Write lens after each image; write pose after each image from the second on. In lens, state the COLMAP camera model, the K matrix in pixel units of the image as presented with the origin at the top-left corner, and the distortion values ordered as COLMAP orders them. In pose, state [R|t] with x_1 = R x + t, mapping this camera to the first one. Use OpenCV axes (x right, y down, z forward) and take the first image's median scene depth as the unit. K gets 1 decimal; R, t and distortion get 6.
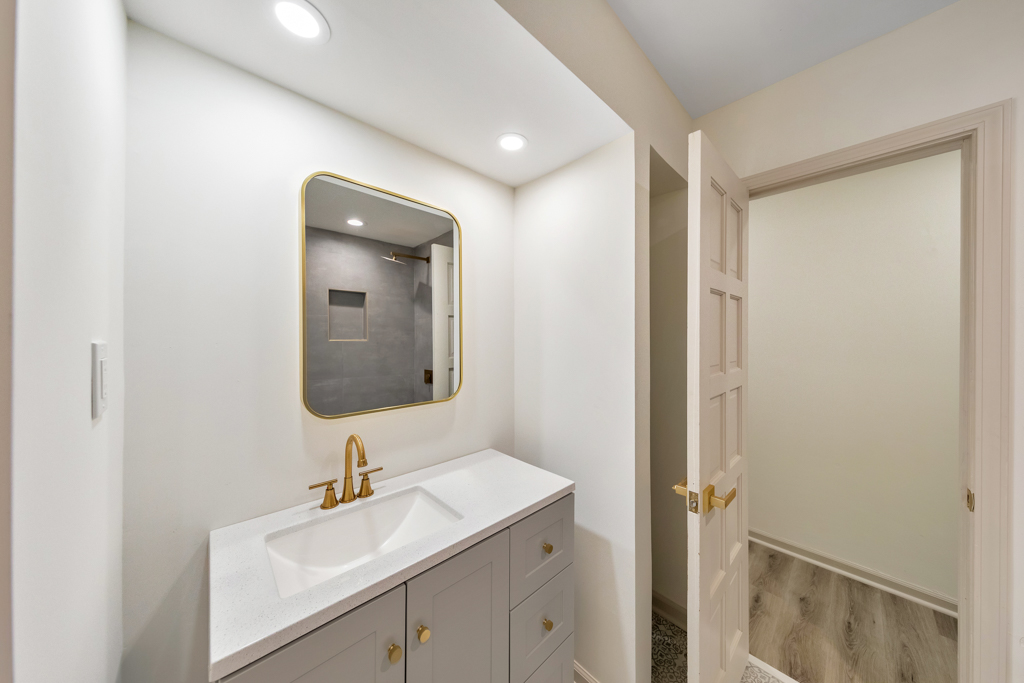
lens RADIAL K [[325.4, 0, 514.4], [0, 325.4, 338.2], [0, 0, 1]] dist [0.001522, -0.000100]
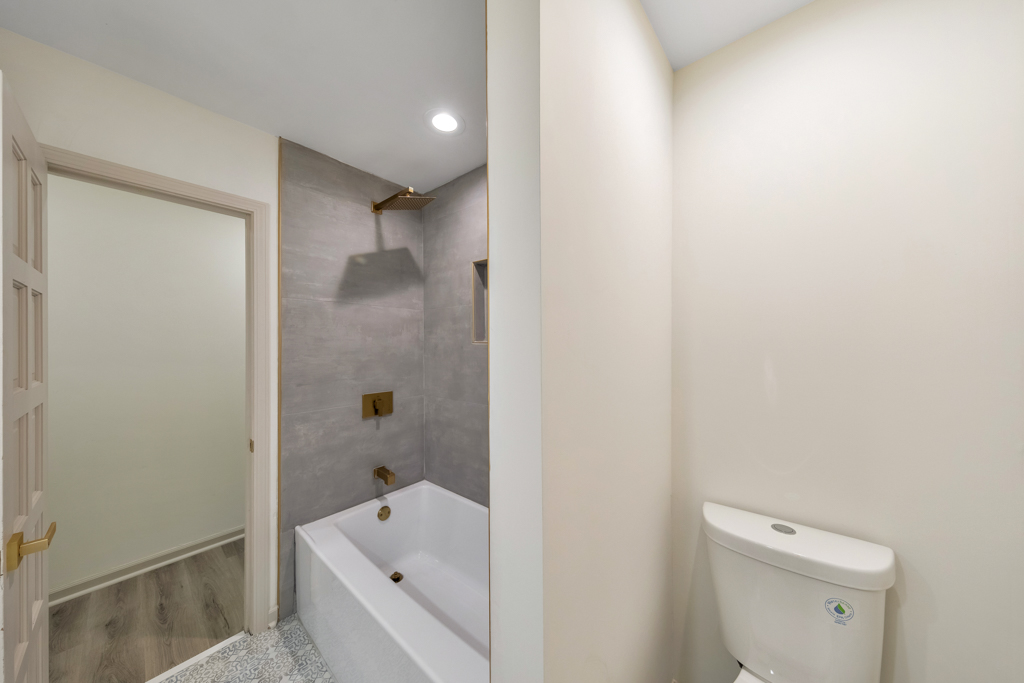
lens RADIAL K [[325.4, 0, 514.4], [0, 325.4, 341.9], [0, 0, 1]] dist [0.001522, -0.000100]
pose [[-0.100173, 0.001029, 0.994969, -0.201405], [0.000384, 0.999999, -0.000995, -0.003918], [-0.994970, 0.000283, -0.100174, -0.073941]]
